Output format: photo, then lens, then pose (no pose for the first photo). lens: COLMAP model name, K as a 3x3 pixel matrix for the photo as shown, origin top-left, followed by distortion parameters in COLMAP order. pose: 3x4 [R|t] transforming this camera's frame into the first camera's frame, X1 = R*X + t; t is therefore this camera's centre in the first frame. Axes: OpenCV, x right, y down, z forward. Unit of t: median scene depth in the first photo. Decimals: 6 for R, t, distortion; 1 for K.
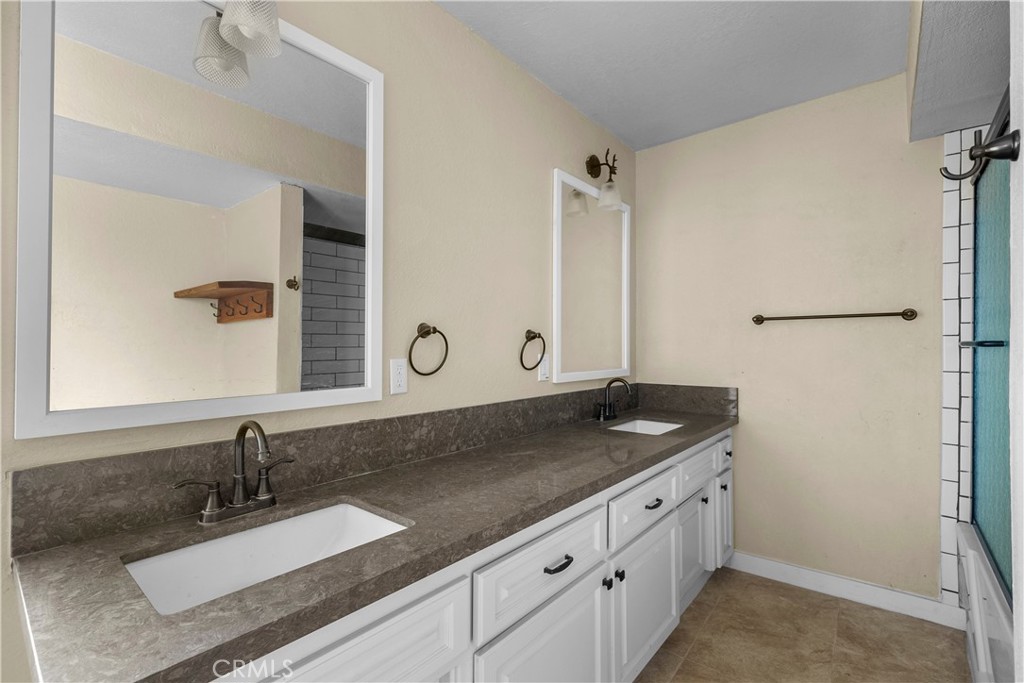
lens RADIAL K [[463.0, 0, 507.2], [0, 463.0, 338.9], [0, 0, 1]] dist [0.005977, -0.001204]
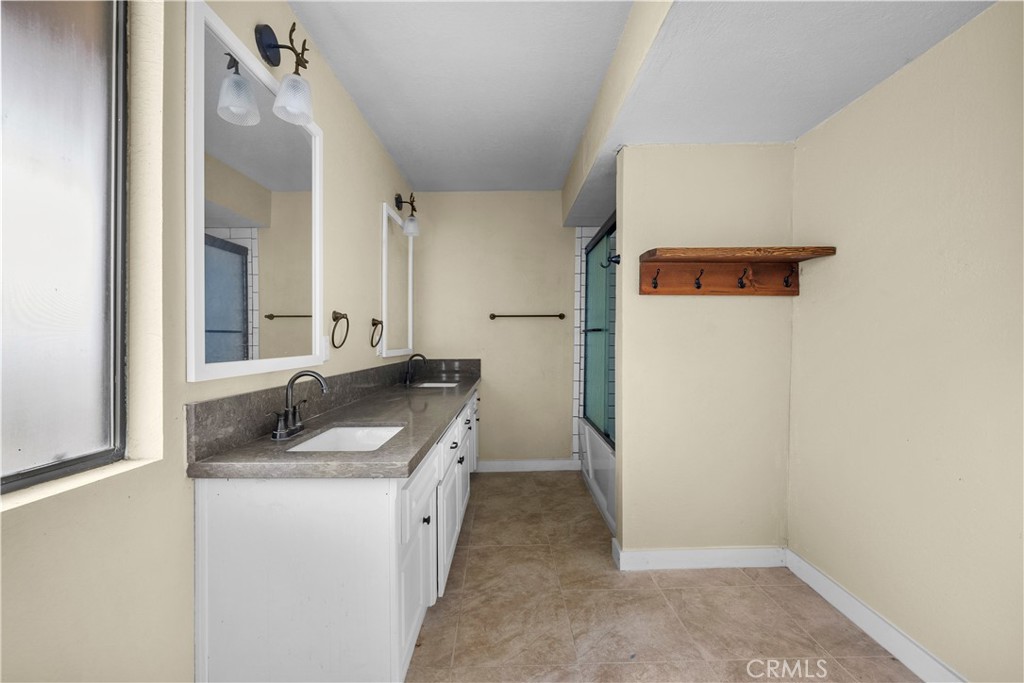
lens RADIAL K [[463.0, 0, 507.8], [0, 463.0, 339.3], [0, 0, 1]] dist [0.005977, -0.001204]
pose [[0.763121, -0.000167, 0.646256, -0.580540], [-0.008453, 0.999912, 0.010241, 0.027167], [-0.646200, -0.013278, 0.763052, -0.343983]]
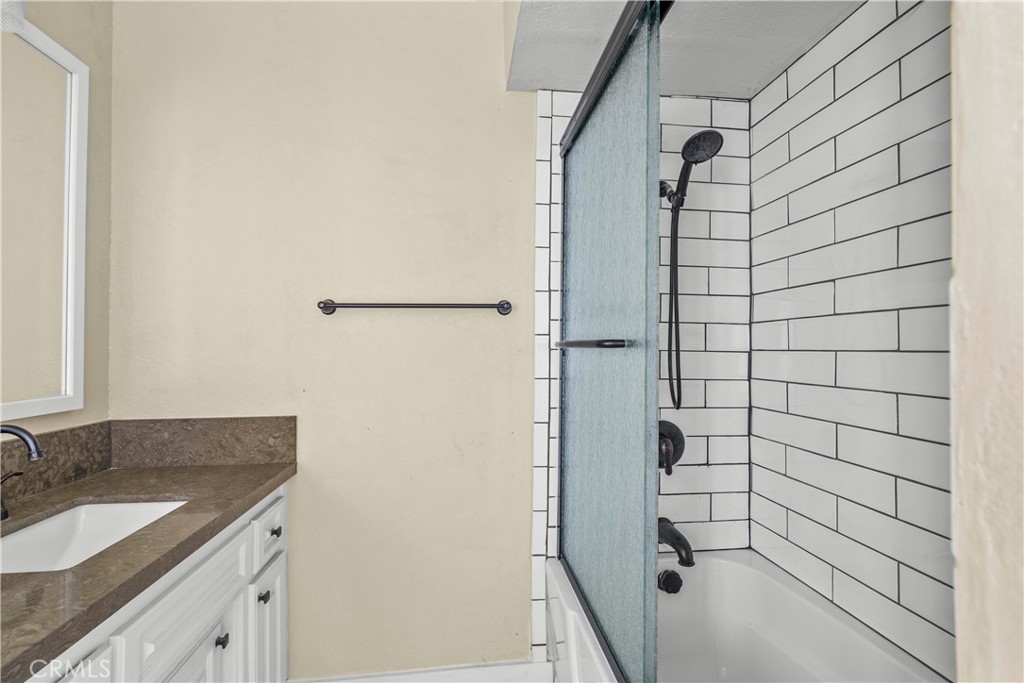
lens RADIAL K [[479.3, 0, 507.9], [0, 479.3, 340.4], [0, 0, 1]] dist [-0.011252, 0.000270]
pose [[0.695072, 0.010941, 0.718857, 0.298674], [-0.007725, 0.999940, -0.007749, 0.010000], [-0.718898, -0.000167, 0.695115, 0.451267]]
